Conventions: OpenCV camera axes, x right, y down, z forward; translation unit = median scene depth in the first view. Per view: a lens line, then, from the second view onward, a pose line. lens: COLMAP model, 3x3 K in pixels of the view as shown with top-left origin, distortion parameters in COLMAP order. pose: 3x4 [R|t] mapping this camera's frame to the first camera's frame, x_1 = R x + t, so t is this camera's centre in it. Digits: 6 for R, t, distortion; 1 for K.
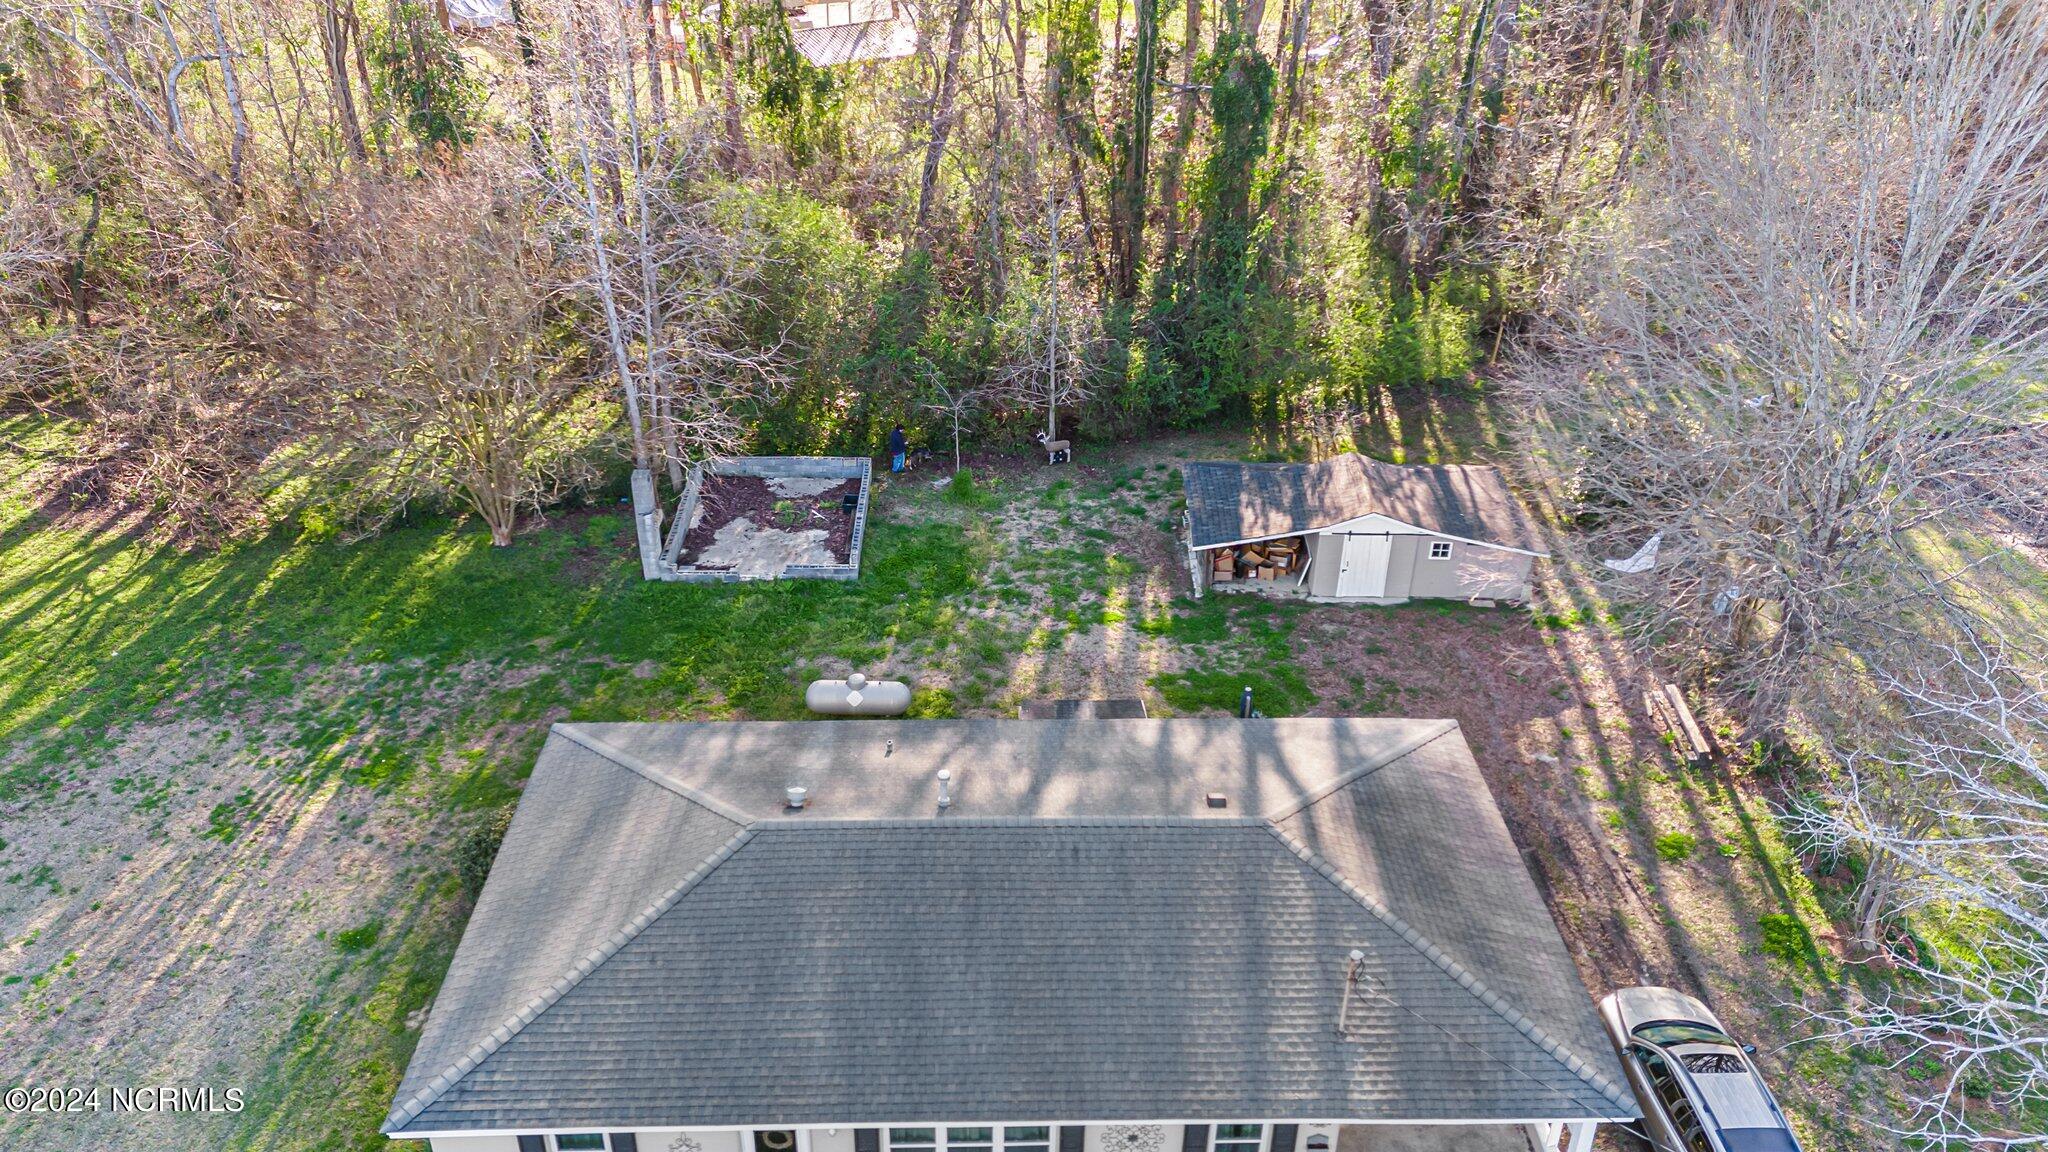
lens RADIAL K [[1446.5, 0, 1024.0], [0, 1446.5, 576.0], [0, 0, 1]] dist [0.080107, -0.087114]
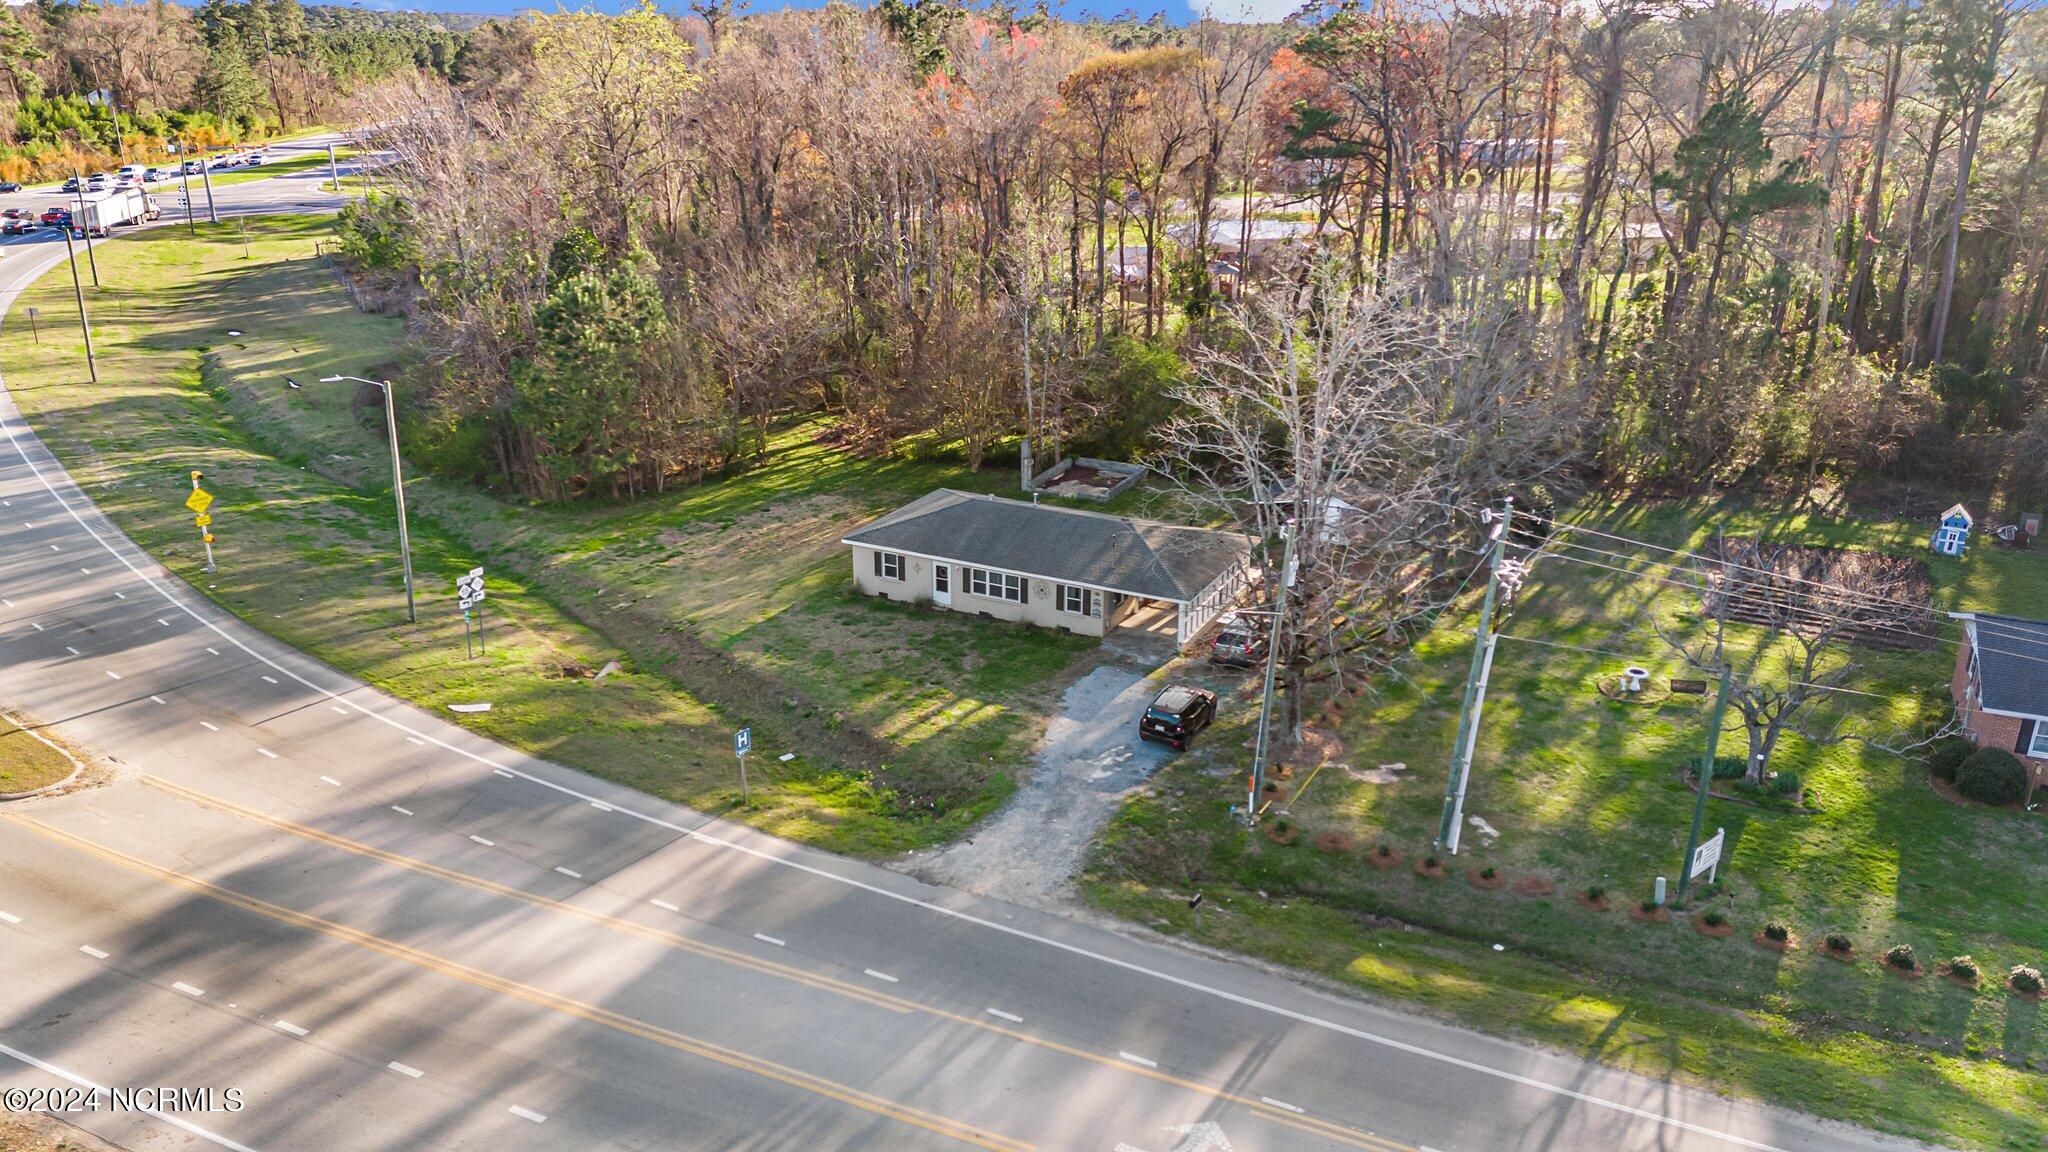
lens RADIAL K [[1574.7, 0, 1024.0], [0, 1574.7, 576.0], [0, 0, 1]] dist [0.101410, -0.133719]
pose [[0.871119, 0.153353, -0.466512, 0.823696], [-0.246188, 0.958364, -0.144671, 0.441049], [0.424903, 0.240876, 0.872603, -0.995367]]
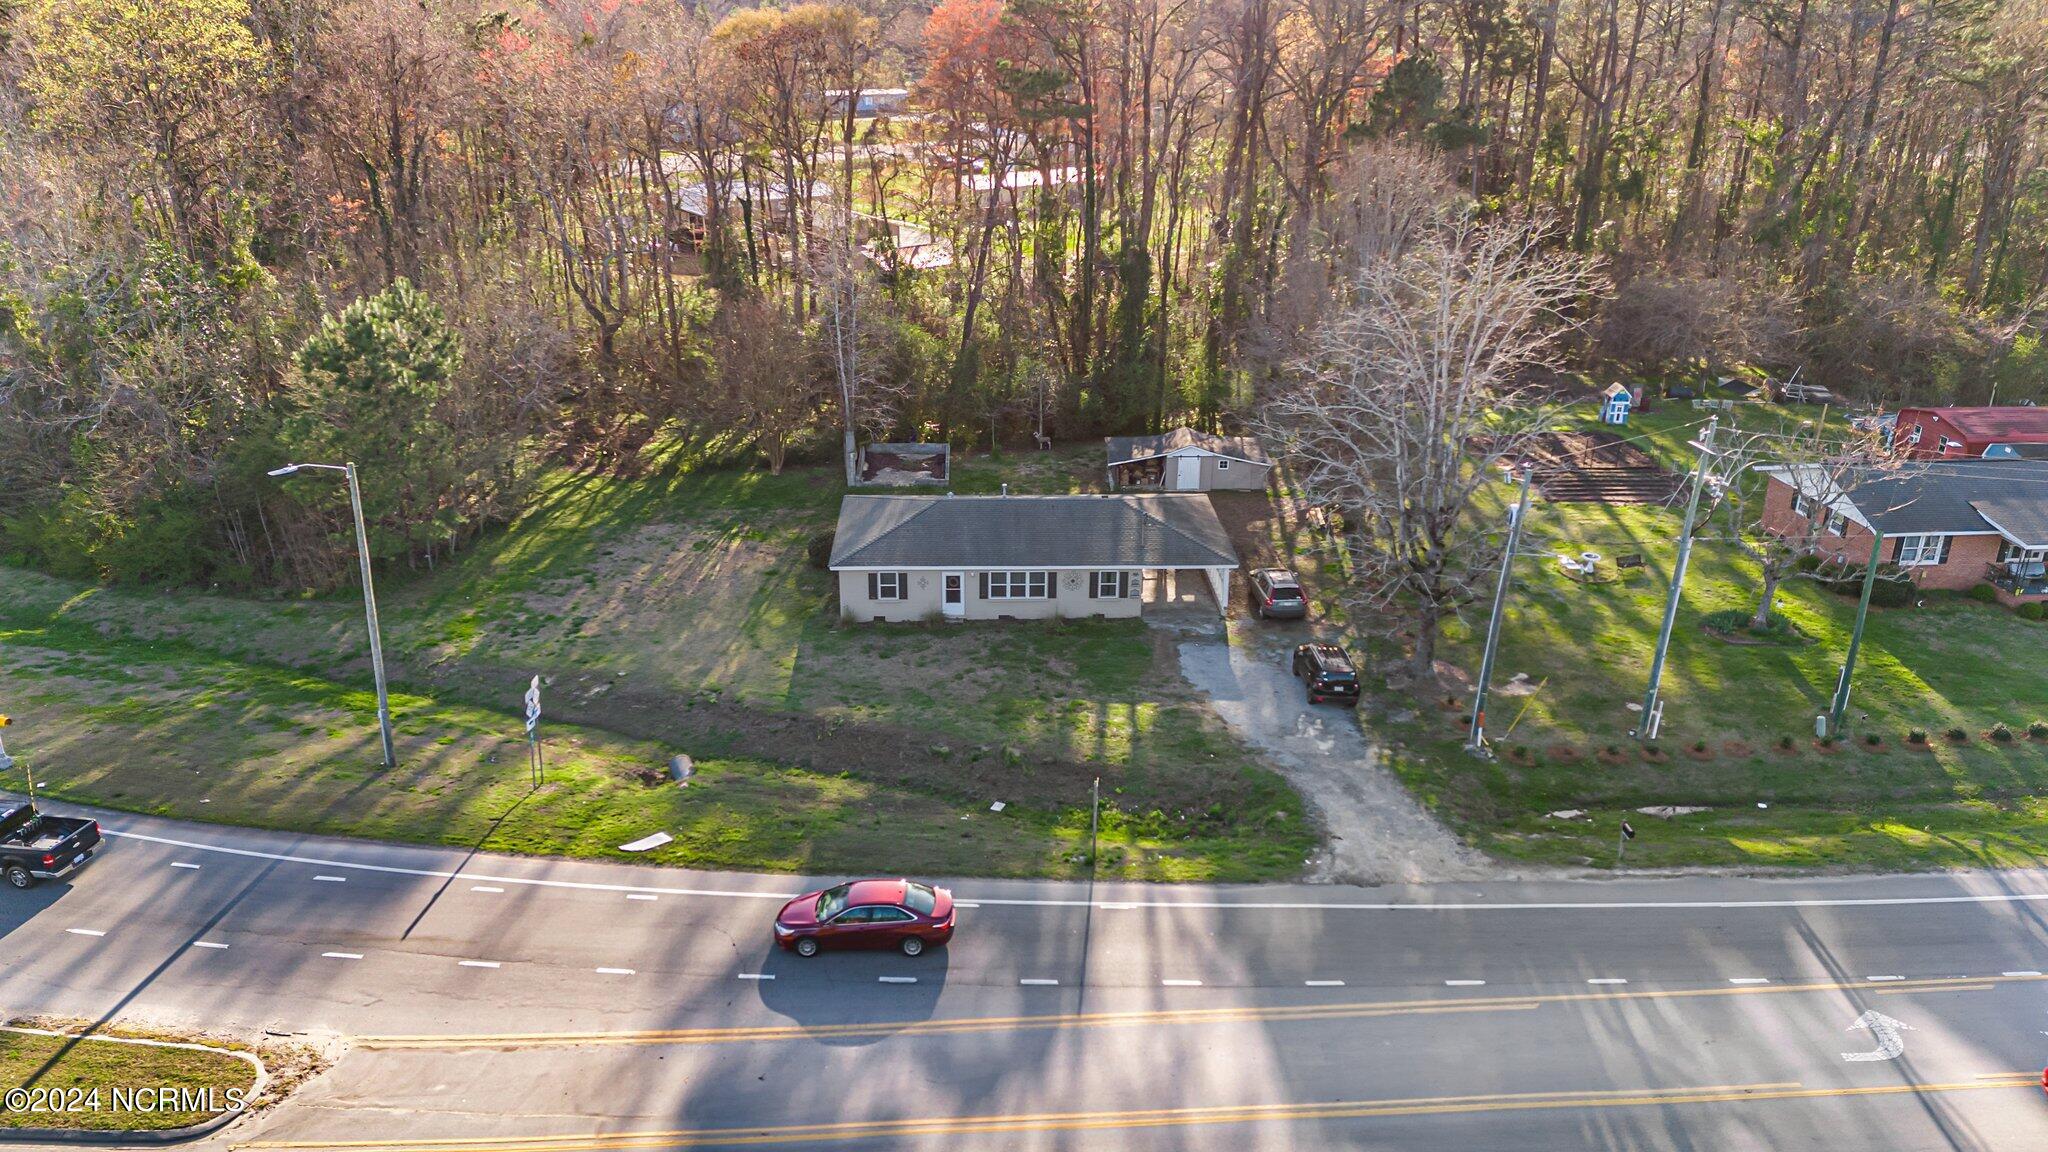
lens RADIAL K [[1574.7, 0, 1024.0], [0, 1574.7, 576.0], [0, 0, 1]] dist [0.101410, -0.133719]
pose [[0.999857, -0.009610, 0.013891, -0.037235], [0.011868, 0.984875, -0.172860, 0.483465], [-0.012020, 0.173000, 0.984848, -1.117661]]
